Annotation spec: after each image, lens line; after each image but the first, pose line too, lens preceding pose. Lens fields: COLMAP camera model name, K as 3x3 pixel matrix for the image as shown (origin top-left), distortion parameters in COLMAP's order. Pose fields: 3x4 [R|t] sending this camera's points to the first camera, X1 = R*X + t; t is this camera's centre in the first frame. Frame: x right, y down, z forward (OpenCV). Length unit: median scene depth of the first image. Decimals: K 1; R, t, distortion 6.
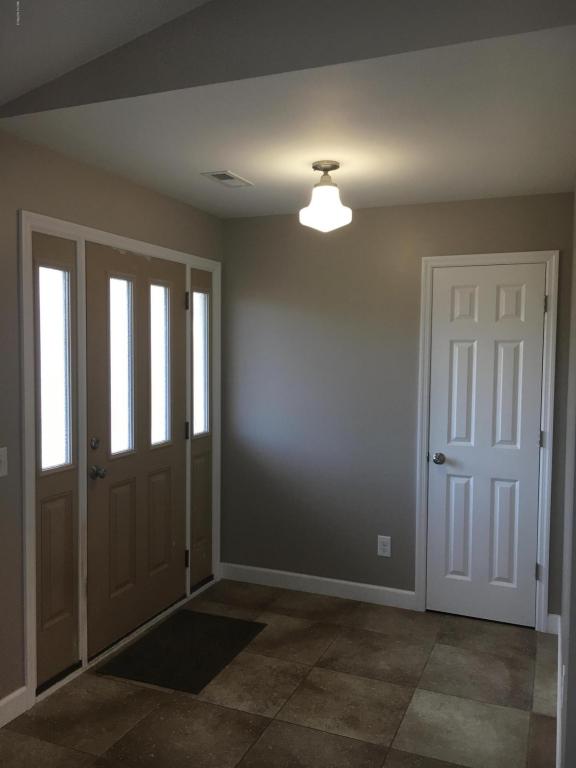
lens RADIAL K [[653.0, 0, 282.3], [0, 653.0, 394.4], [0, 0, 1]] dist [0.068926, -0.081215]
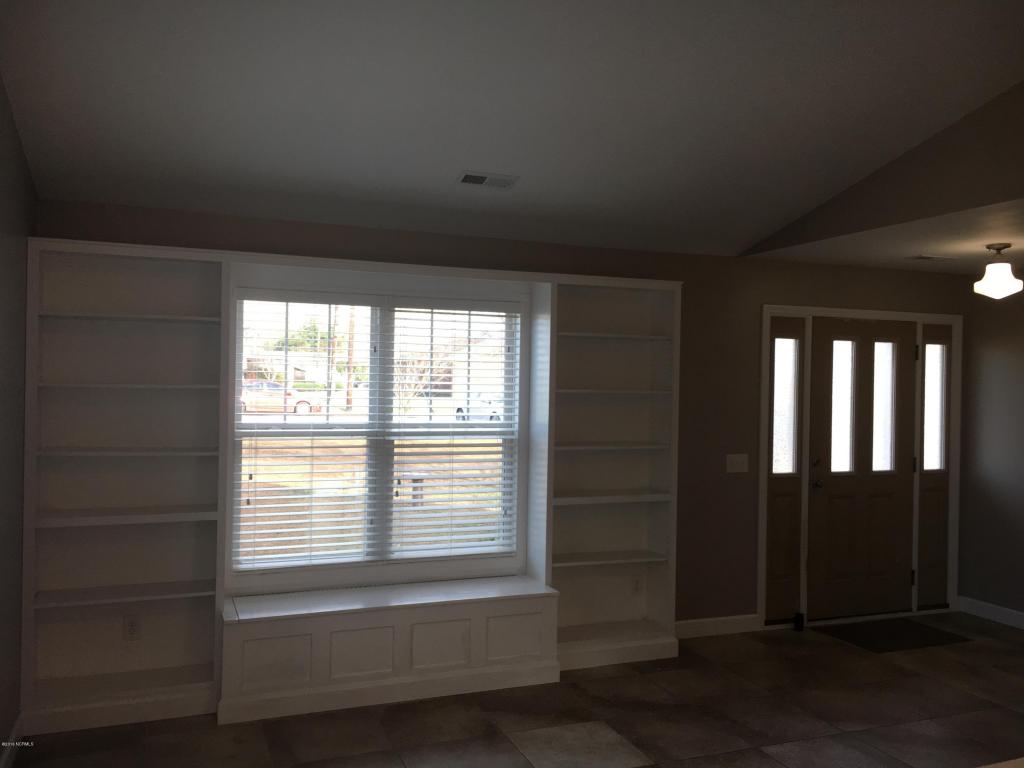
lens RADIAL K [[870.6, 0, 511.2], [0, 870.6, 385.5], [0, 0, 1]] dist [0.068926, -0.081215]
pose [[0.705044, 0.001135, -0.709163, 0.564034], [-0.060789, 0.996415, -0.058841, 0.063858], [0.706554, 0.084595, 0.702585, -0.749325]]
